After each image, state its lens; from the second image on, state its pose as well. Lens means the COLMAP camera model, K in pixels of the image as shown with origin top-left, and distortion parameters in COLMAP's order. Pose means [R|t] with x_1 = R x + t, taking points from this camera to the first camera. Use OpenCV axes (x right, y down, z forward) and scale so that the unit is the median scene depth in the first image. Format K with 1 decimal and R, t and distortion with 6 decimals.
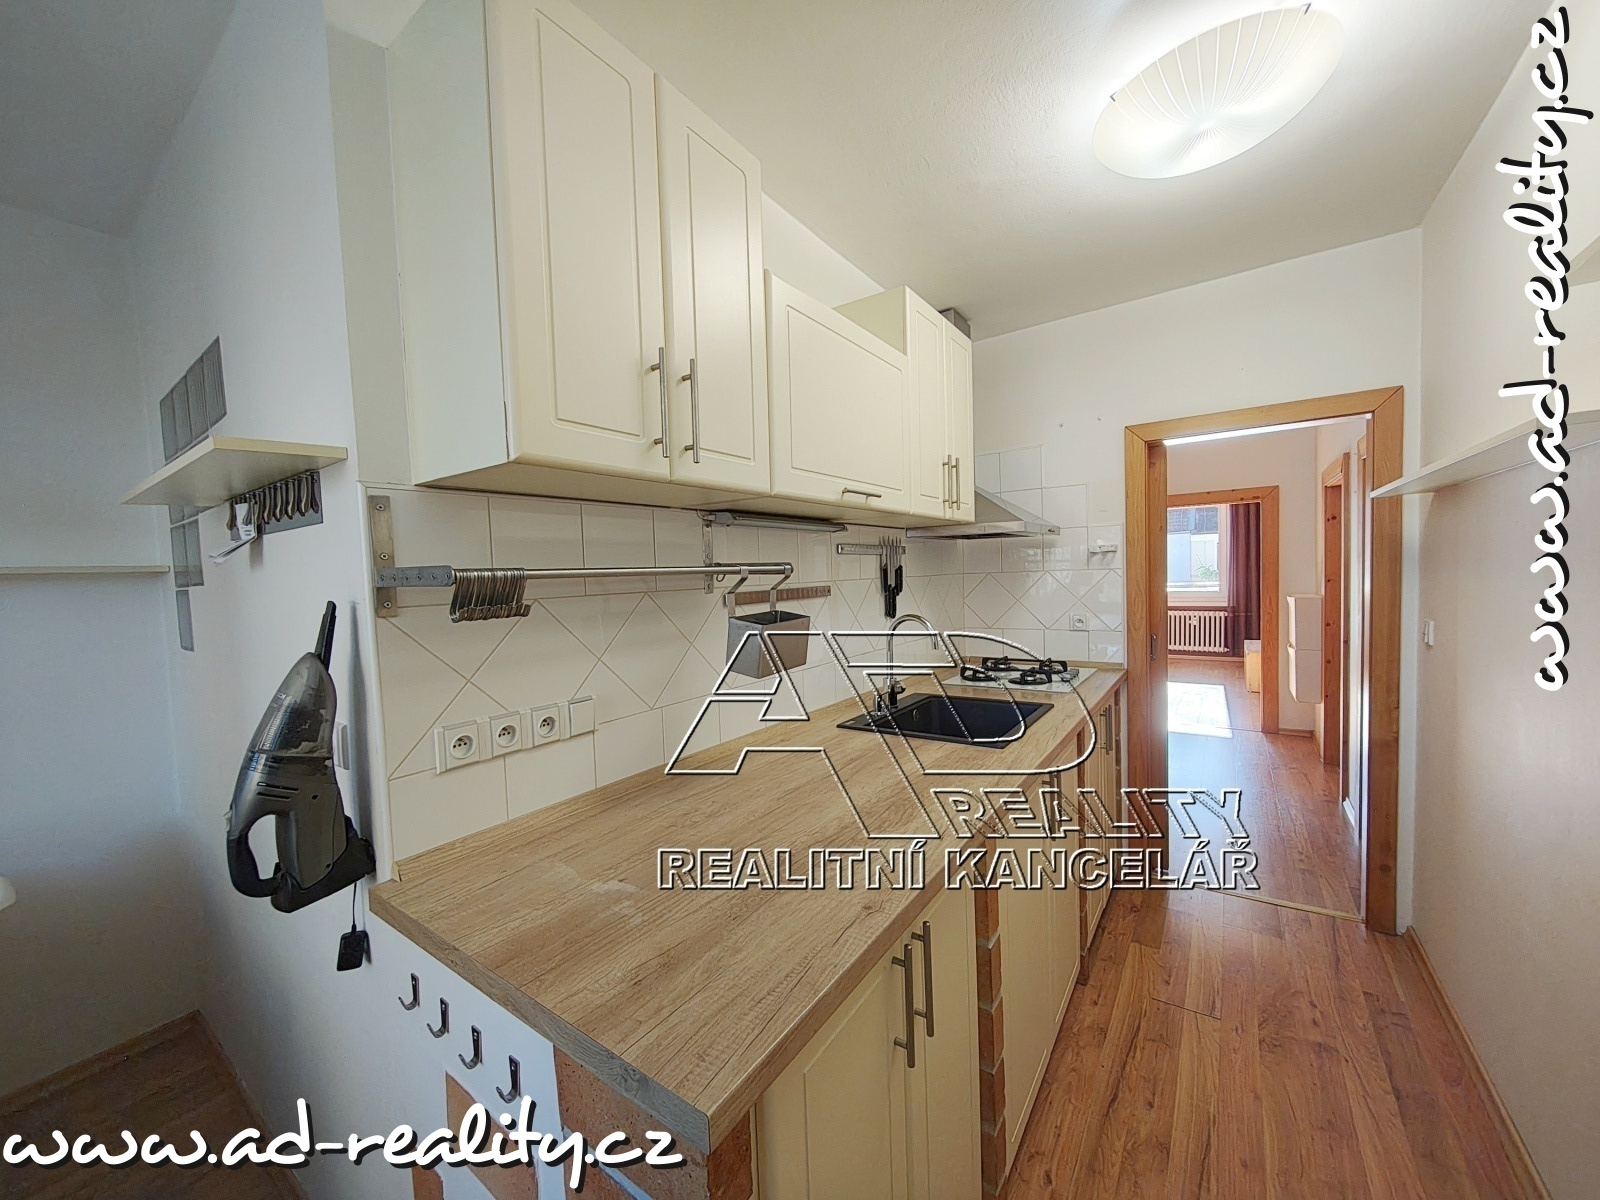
lens RADIAL K [[603.1, 0, 806.1], [0, 603.1, 598.7], [0, 0, 1]] dist [-0.005518, 0.001020]
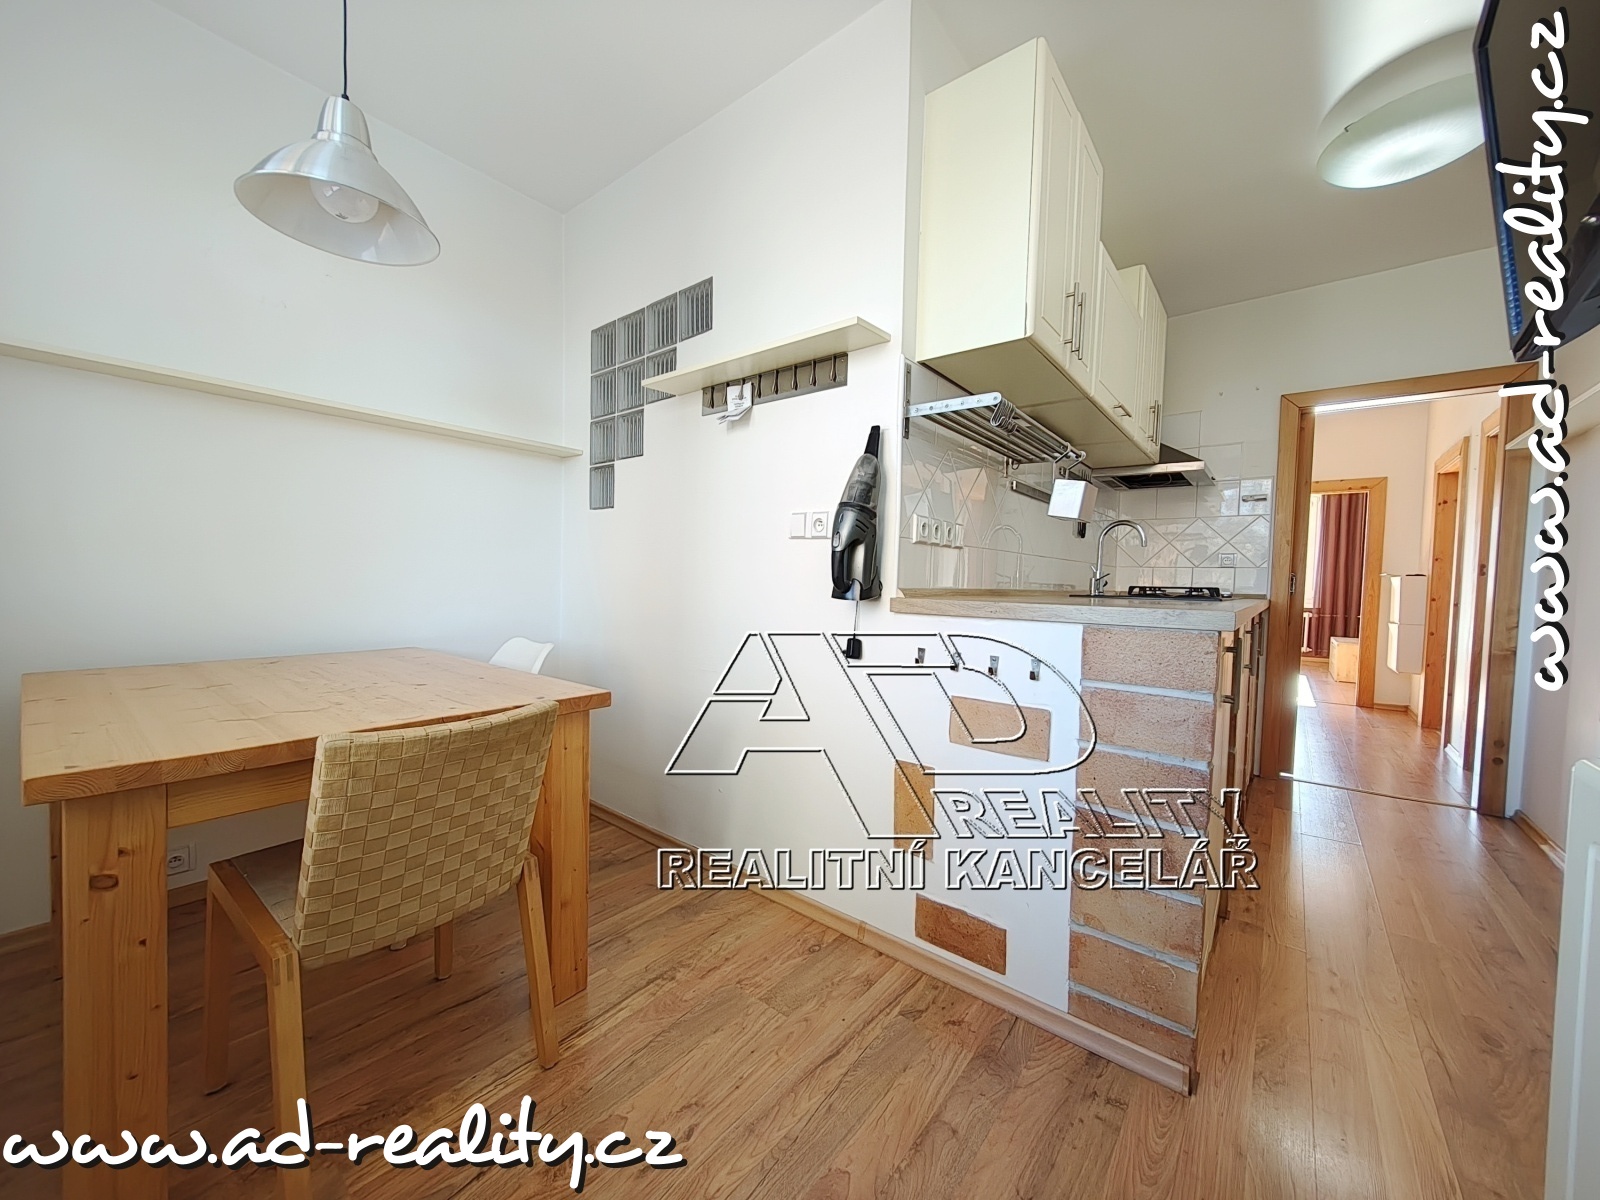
lens RADIAL K [[603.1, 0, 804.8], [0, 603.1, 602.1], [0, 0, 1]] dist [-0.005518, 0.001020]
pose [[0.996175, 0.062377, -0.061188, -0.373409], [-0.062857, 0.998005, -0.005937, 0.225246], [0.060695, 0.009760, 0.998109, -0.294194]]
